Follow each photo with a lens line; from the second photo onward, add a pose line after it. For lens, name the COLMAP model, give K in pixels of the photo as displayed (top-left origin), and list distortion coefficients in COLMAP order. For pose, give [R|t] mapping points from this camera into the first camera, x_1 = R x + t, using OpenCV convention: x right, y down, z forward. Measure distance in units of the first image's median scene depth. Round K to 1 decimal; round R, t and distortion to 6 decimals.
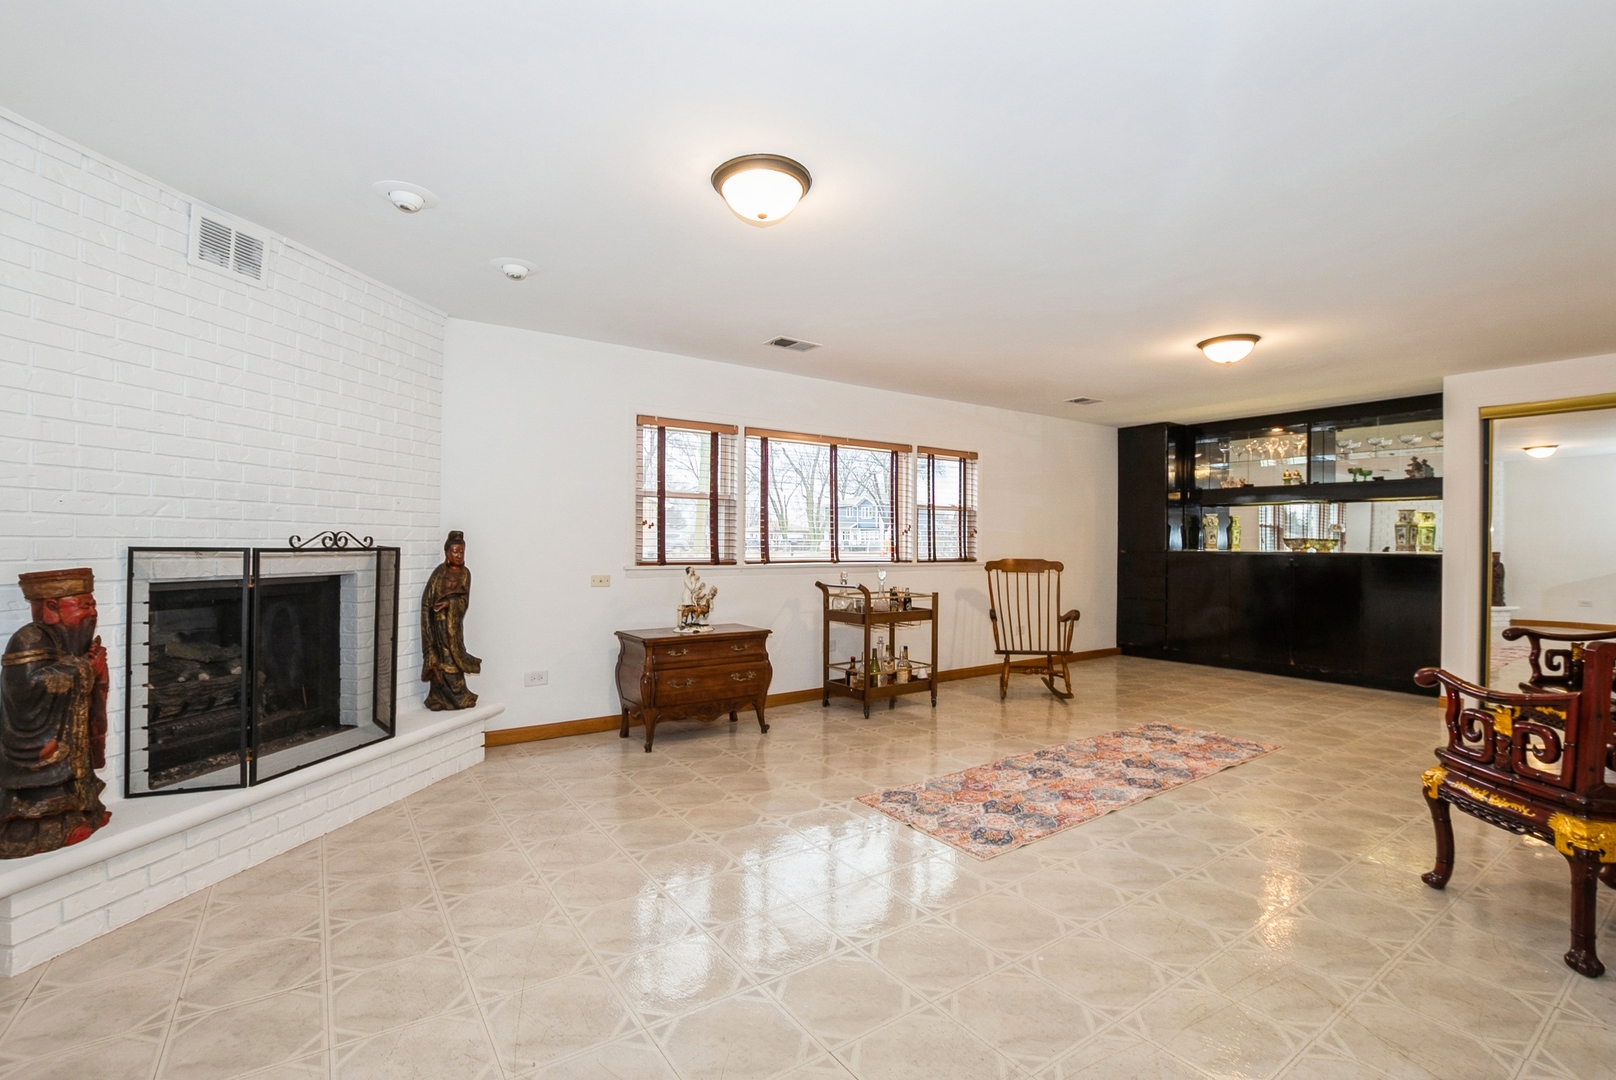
lens RADIAL K [[714.2, 0, 812.1], [0, 714.2, 537.3], [0, 0, 1]] dist [-0.002026, 0.000166]
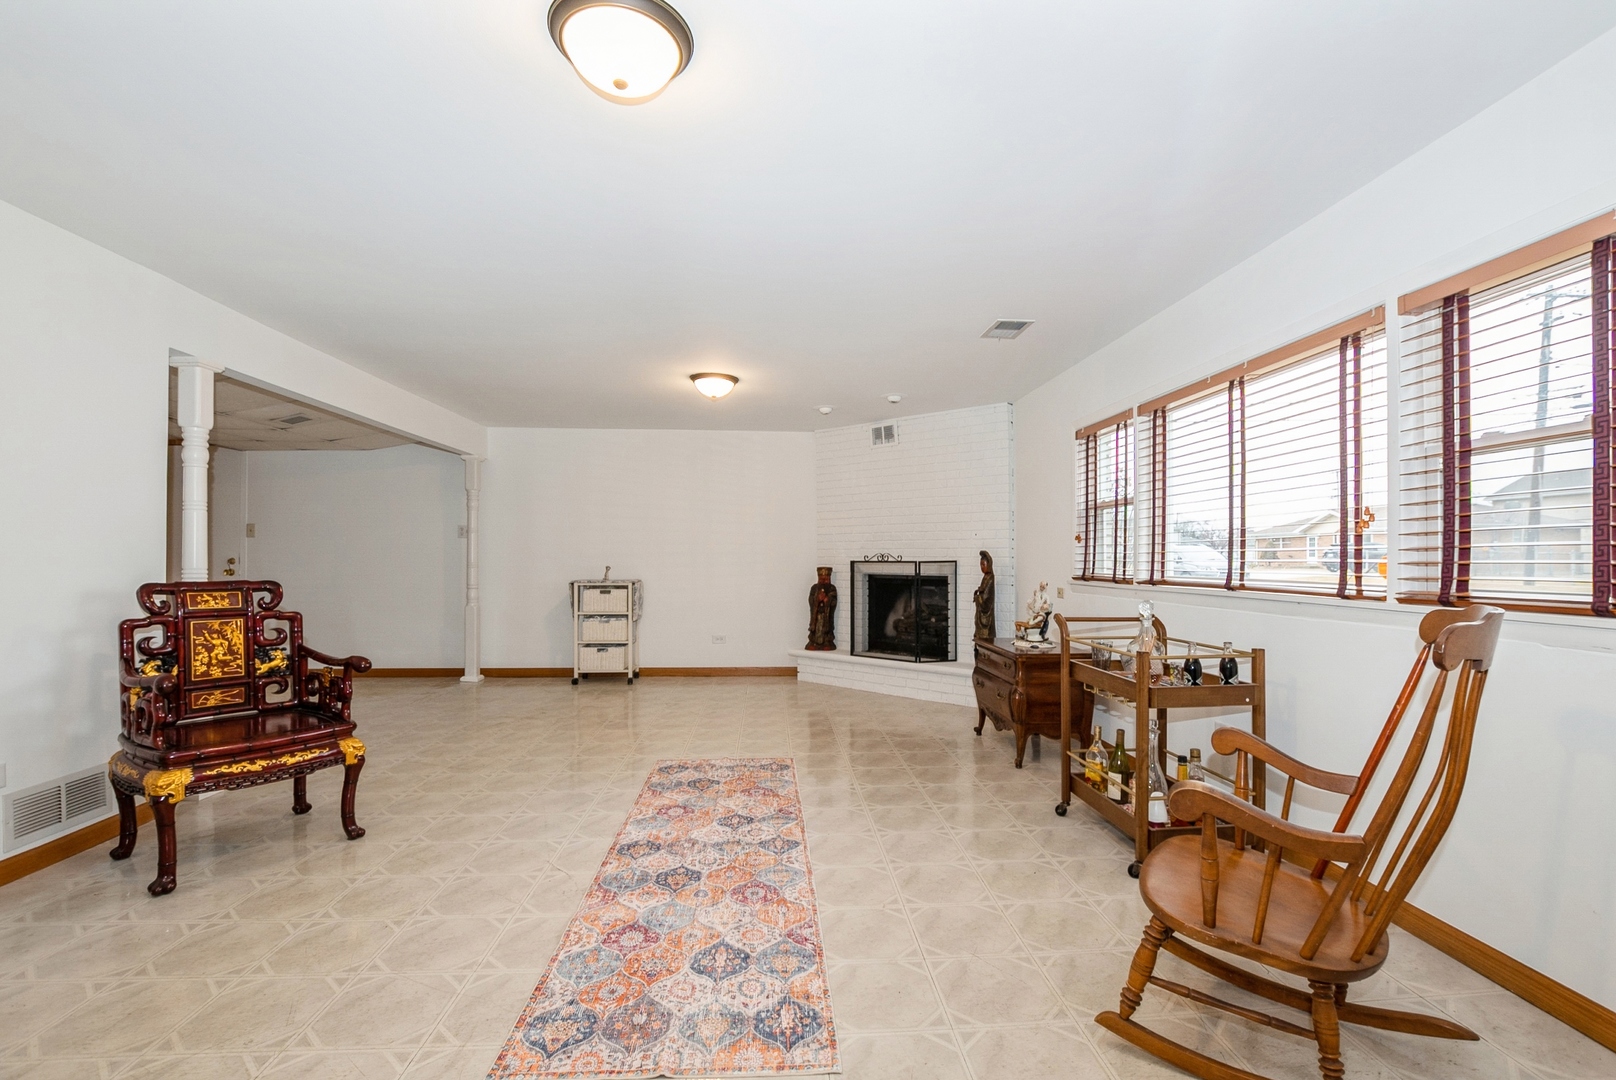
lens RADIAL K [[714.2, 0, 811.9], [0, 714.2, 557.5], [0, 0, 1]] dist [-0.002026, 0.000166]
pose [[-0.515475, -0.010107, -0.856845, 1.200198], [0.009300, 0.999806, -0.017388, 0.038453], [0.856854, -0.016931, -0.515280, 1.803402]]
